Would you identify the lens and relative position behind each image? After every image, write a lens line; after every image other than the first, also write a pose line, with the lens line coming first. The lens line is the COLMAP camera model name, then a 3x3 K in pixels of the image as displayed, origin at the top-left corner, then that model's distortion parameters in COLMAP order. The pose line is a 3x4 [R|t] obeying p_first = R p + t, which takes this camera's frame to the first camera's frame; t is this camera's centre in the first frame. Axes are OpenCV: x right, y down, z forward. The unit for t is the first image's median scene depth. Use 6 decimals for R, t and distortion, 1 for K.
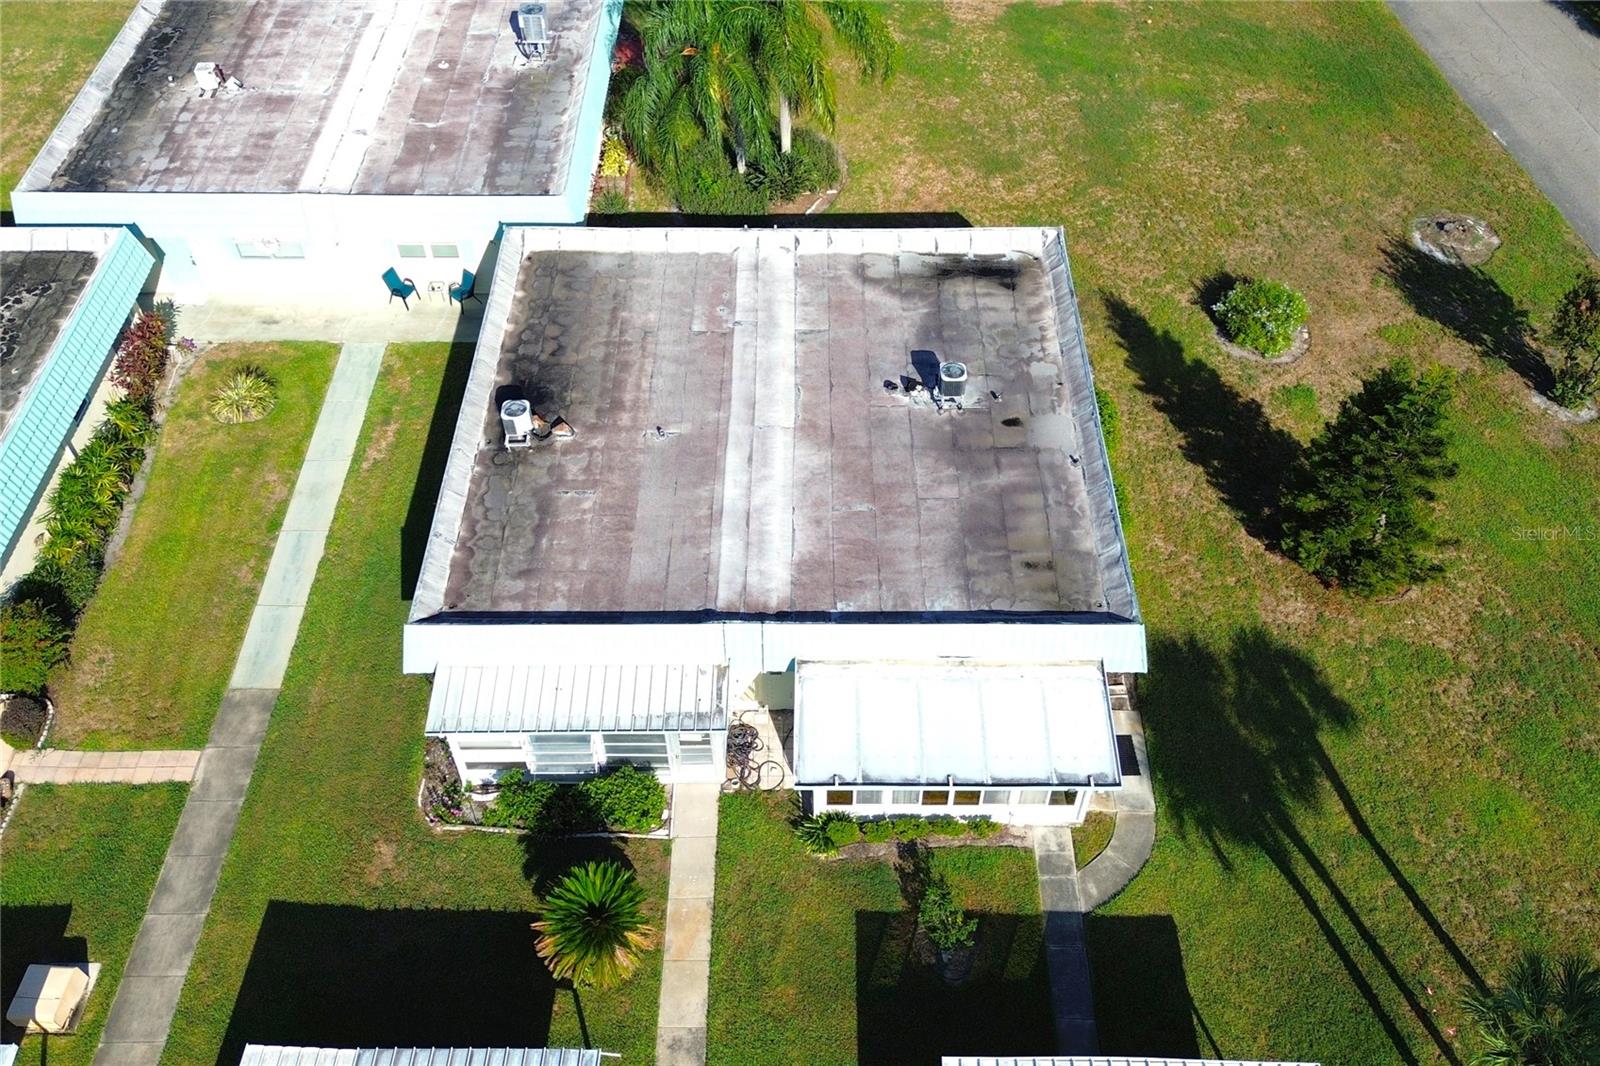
lens RADIAL K [[1388.7, 0, 814.1], [0, 1388.7, 519.2], [0, 0, 1]] dist [0.045482, -0.022859]
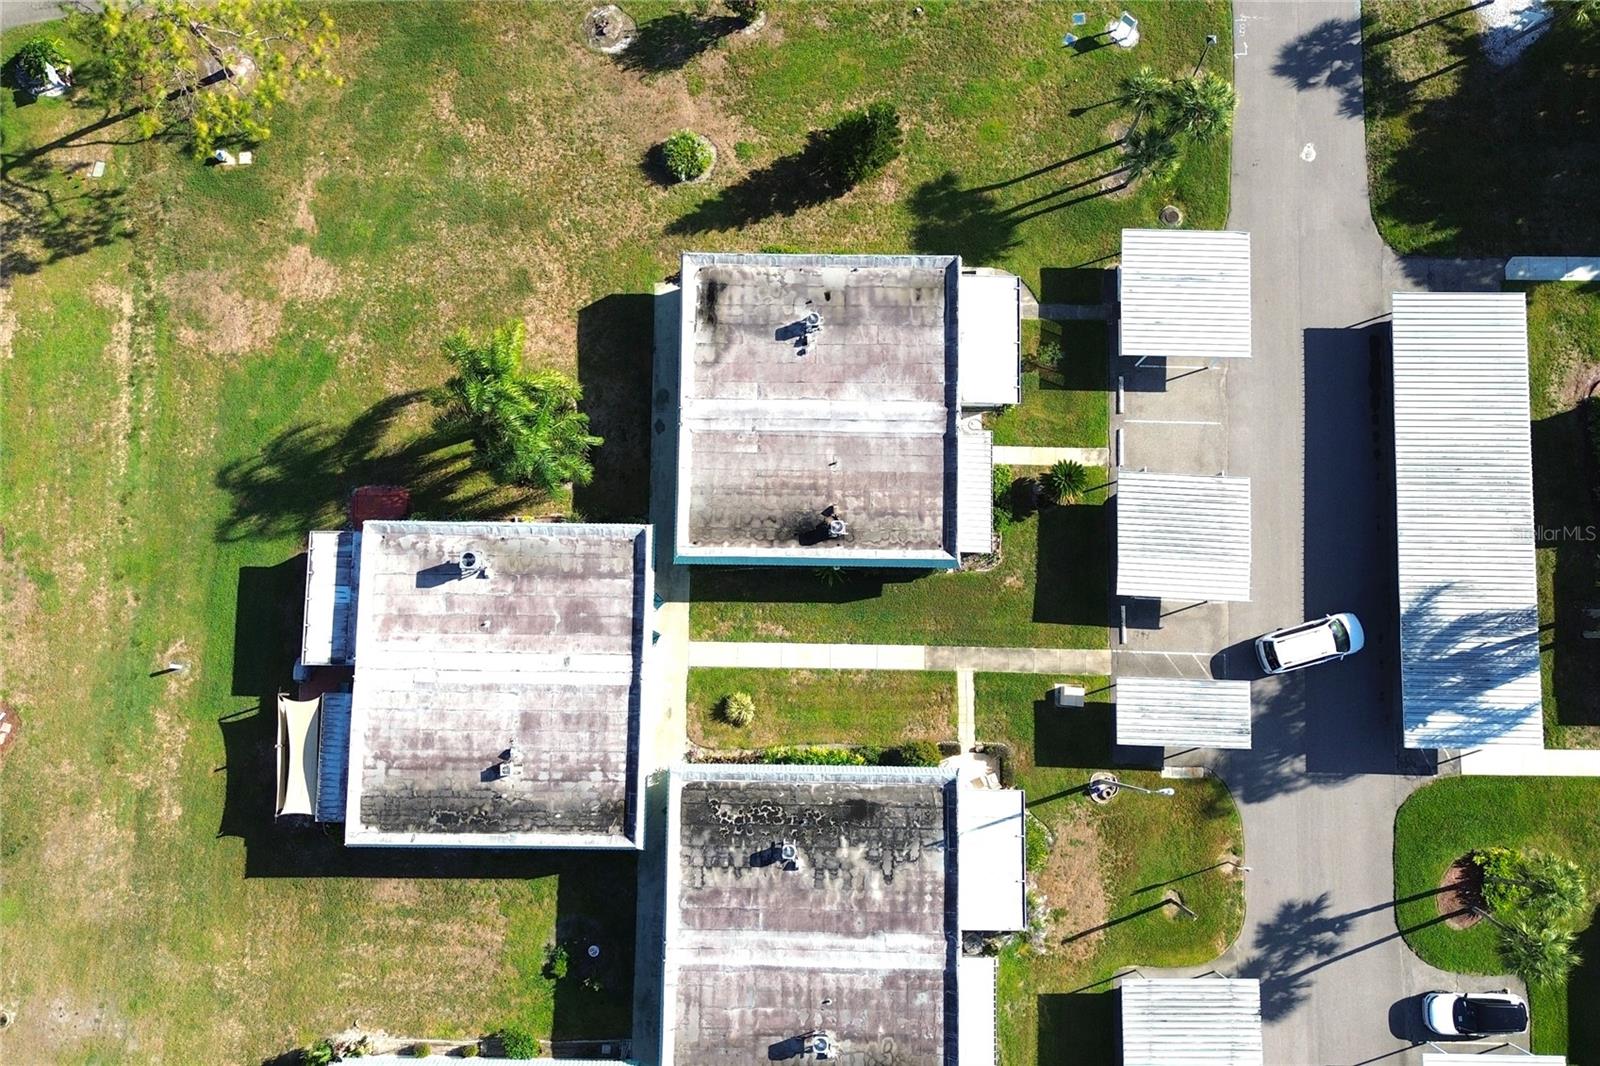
lens RADIAL K [[1485.5, 0, 797.6], [0, 1485.5, 544.3], [0, 0, 1]] dist [0.052422, 0.000000]
pose [[0.012259, -0.993827, 0.110266, -0.436636], [0.735816, 0.083635, 0.671997, -1.450837], [-0.677071, 0.072897, 0.732298, -0.527008]]
